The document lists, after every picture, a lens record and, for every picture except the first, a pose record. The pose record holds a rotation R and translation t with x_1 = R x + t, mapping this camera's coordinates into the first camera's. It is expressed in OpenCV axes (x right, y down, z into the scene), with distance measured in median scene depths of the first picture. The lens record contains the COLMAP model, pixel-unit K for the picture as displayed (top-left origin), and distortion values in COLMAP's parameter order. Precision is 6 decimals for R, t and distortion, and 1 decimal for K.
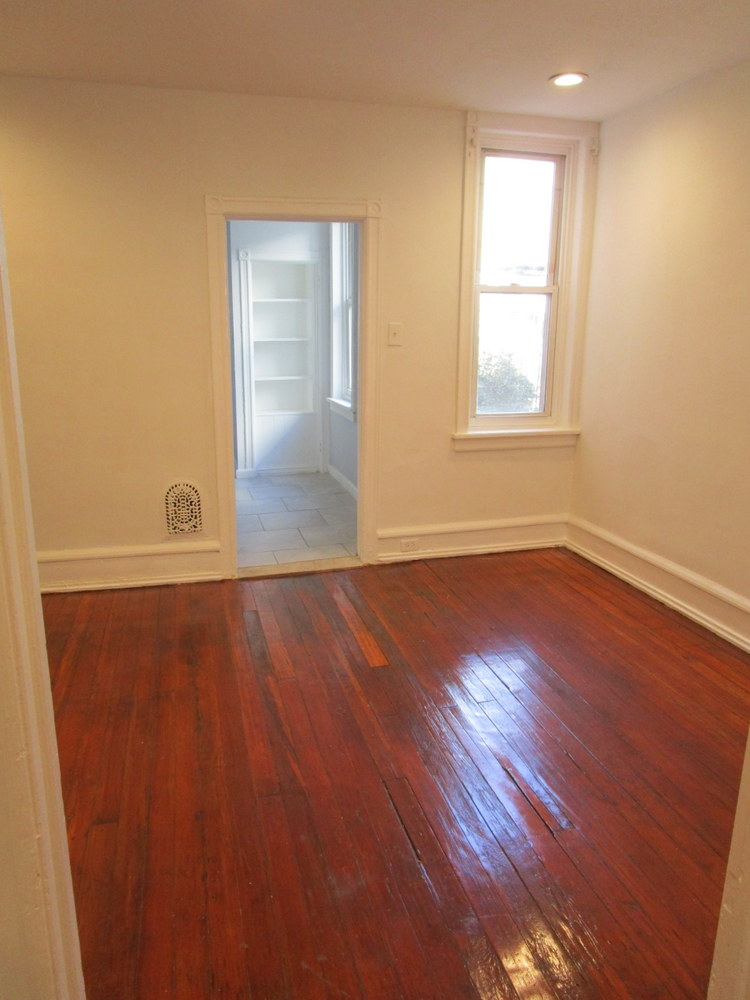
lens RADIAL K [[709.6, 0, 373.6], [0, 709.6, 496.0], [0, 0, 1]] dist [-0.030551, 0.012799]
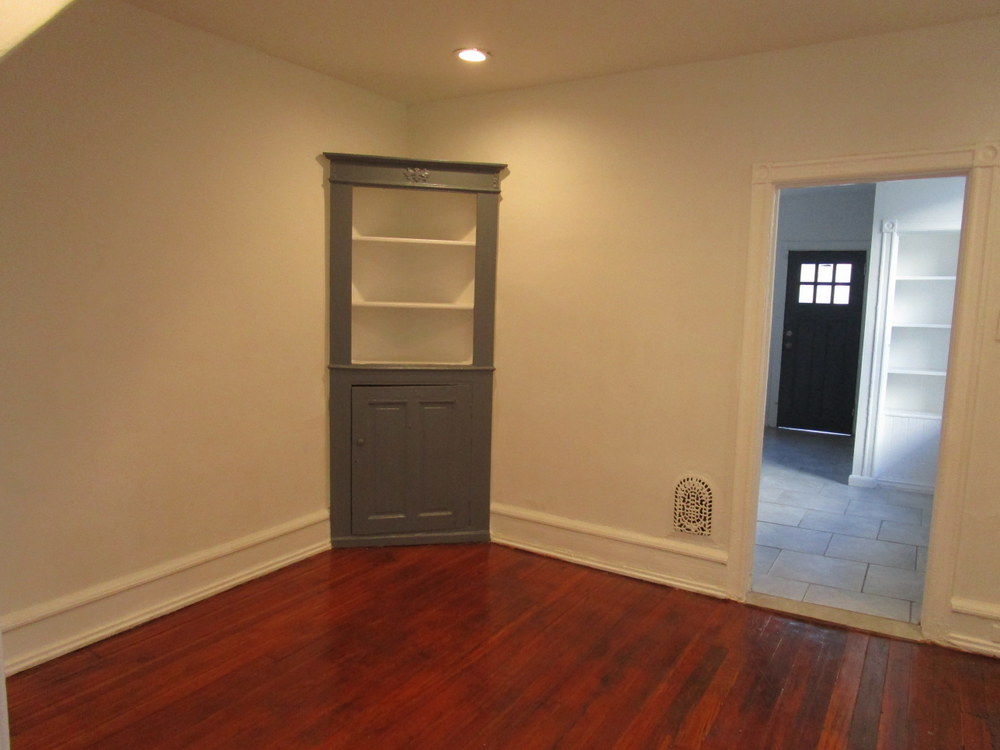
lens RADIAL K [[709.6, 0, 495.6], [0, 709.6, 377.4], [0, 0, 1]] dist [-0.030551, 0.012799]
pose [[0.681488, 0.093286, -0.725859, 0.193147], [-0.187983, 0.980877, -0.050431, -0.049494], [0.707274, 0.170817, 0.685992, 0.182727]]
